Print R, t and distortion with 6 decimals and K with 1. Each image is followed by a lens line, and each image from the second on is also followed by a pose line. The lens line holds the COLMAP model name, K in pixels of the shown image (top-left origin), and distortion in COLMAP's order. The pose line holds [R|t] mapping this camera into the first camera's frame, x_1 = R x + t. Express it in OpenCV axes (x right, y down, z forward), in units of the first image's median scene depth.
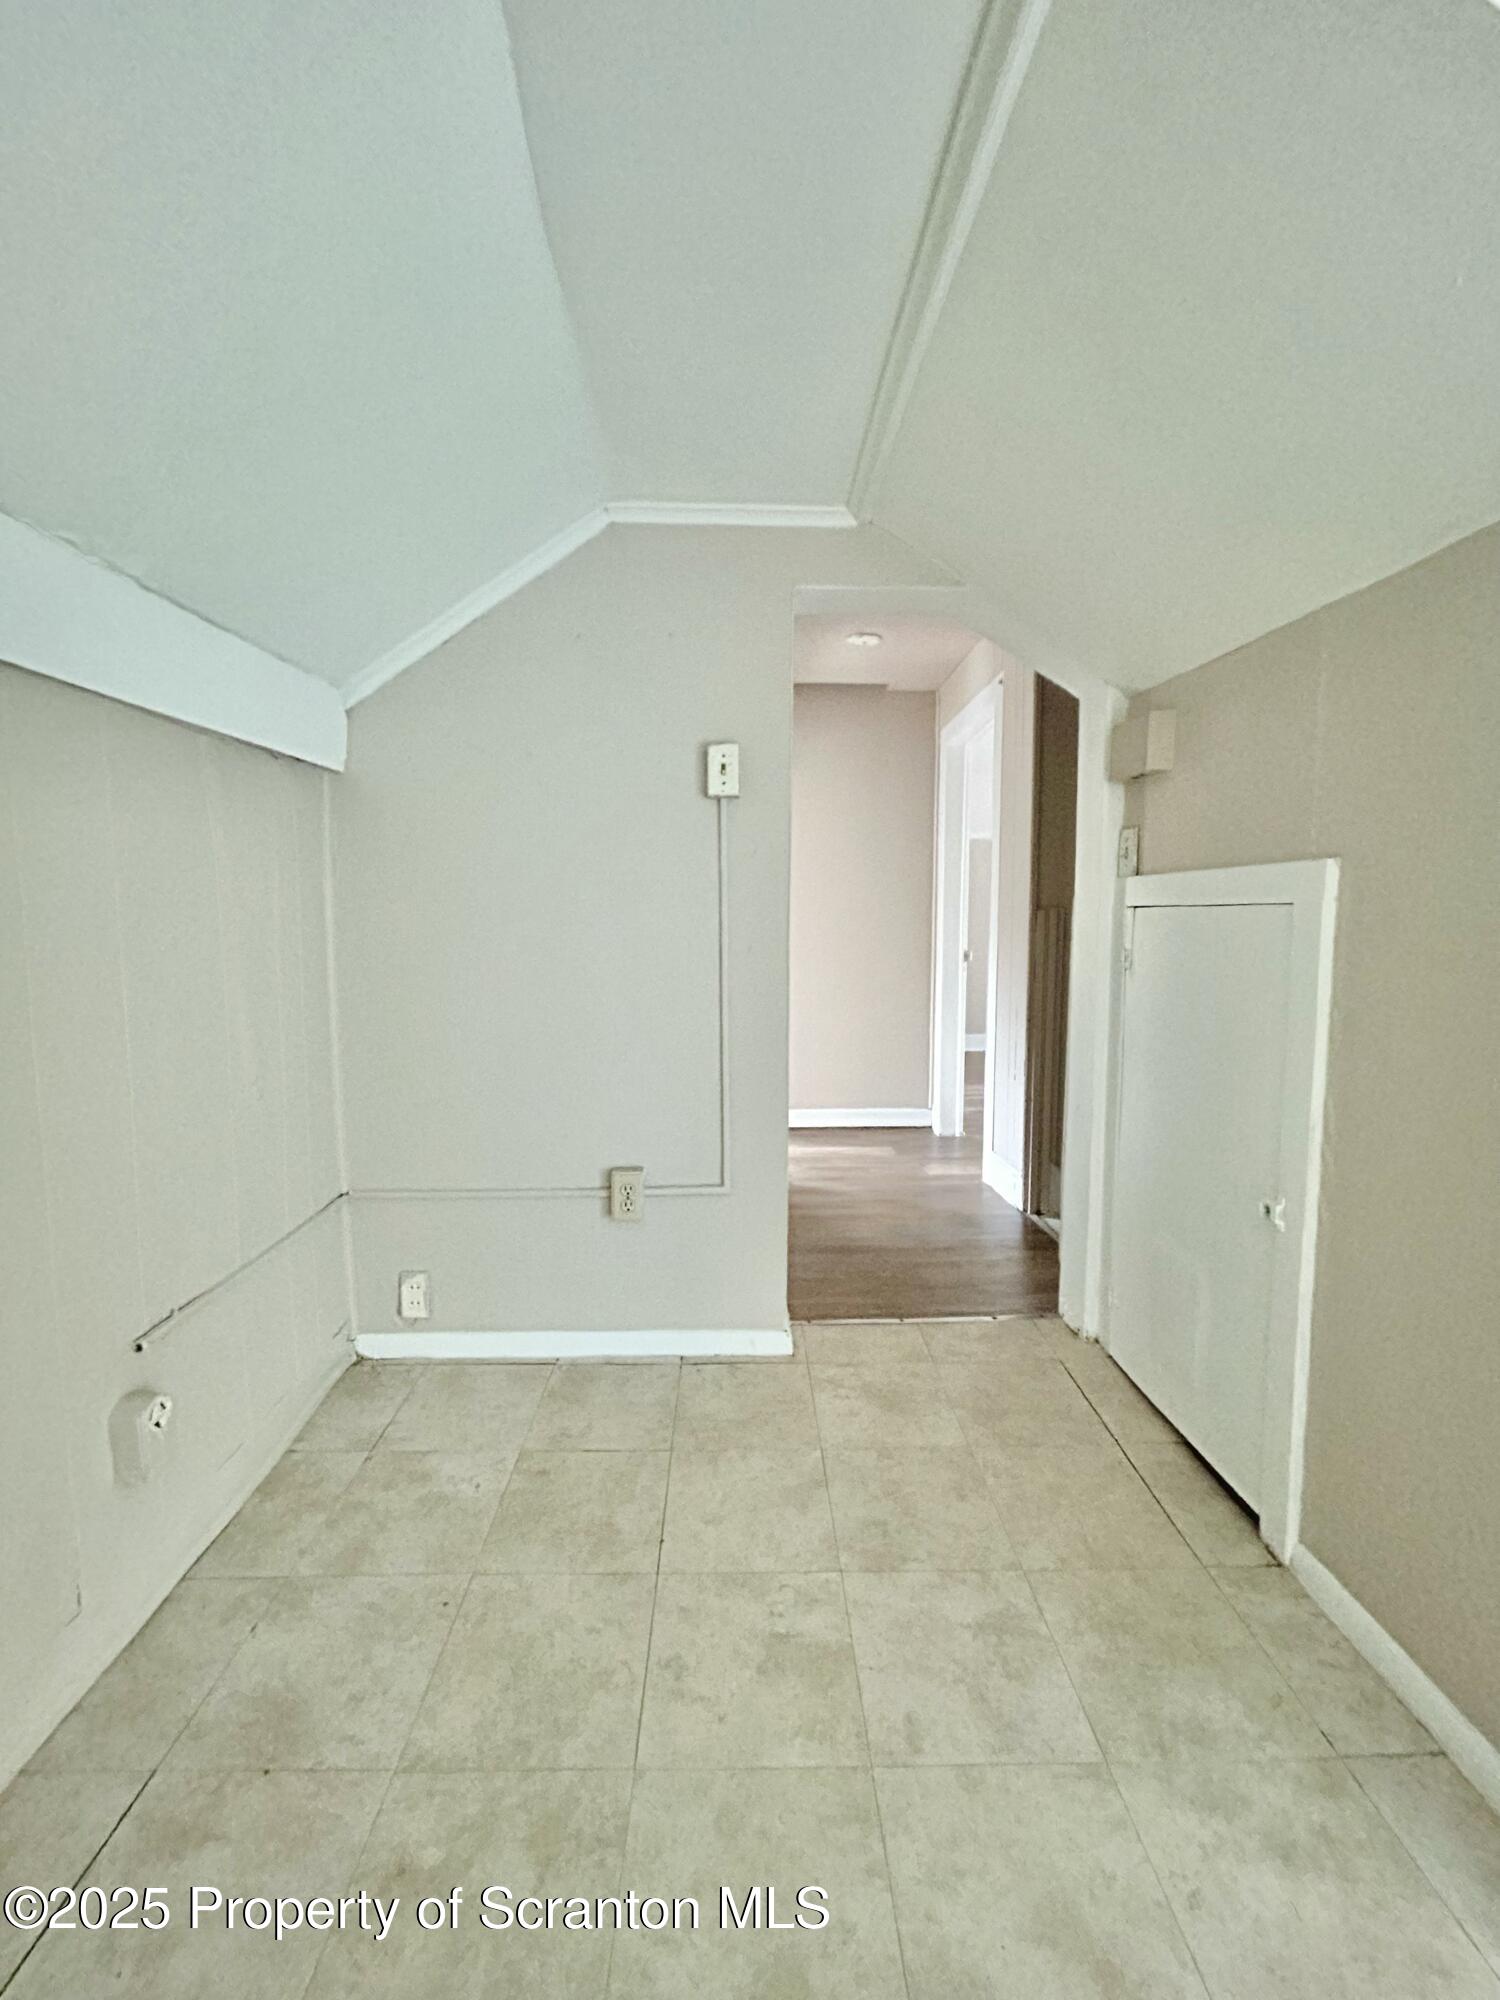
lens RADIAL K [[803.7, 0, 750.3], [0, 803.7, 997.8], [0, 0, 1]] dist [-0.000936, -0.000107]
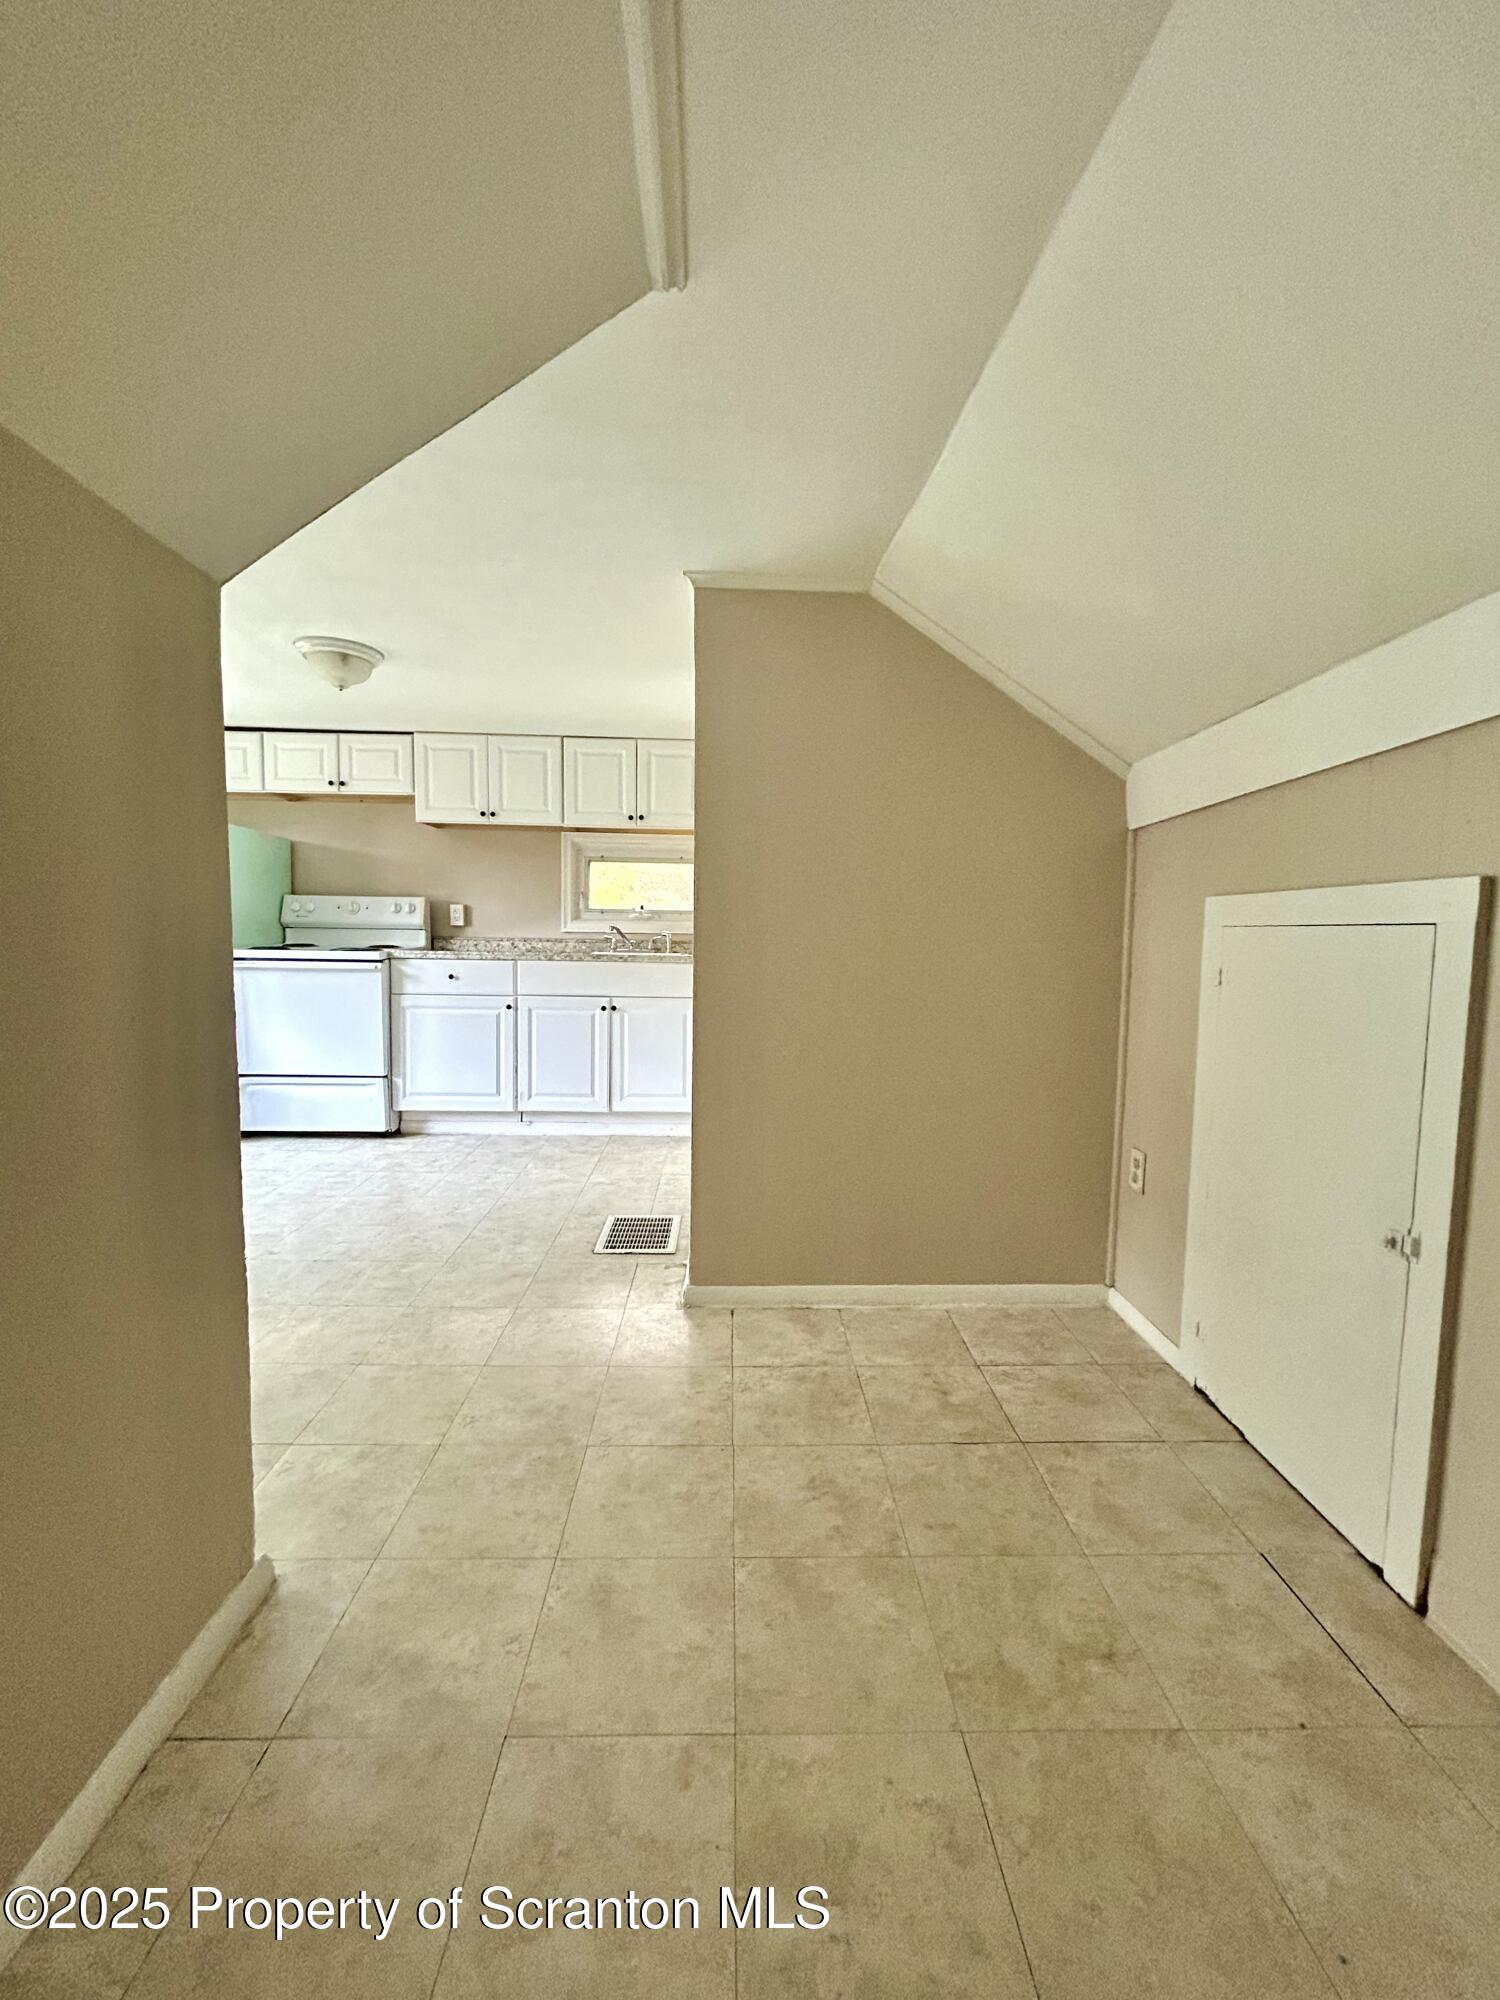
lens RADIAL K [[803.7, 0, 749.7], [0, 803.7, 1001.7], [0, 0, 1]] dist [-0.000936, -0.000107]
pose [[-0.999896, -0.012417, -0.007364, 0.158179], [-0.013500, 0.984954, 0.172287, -0.166625], [0.005114, 0.172369, -0.985019, 1.946737]]
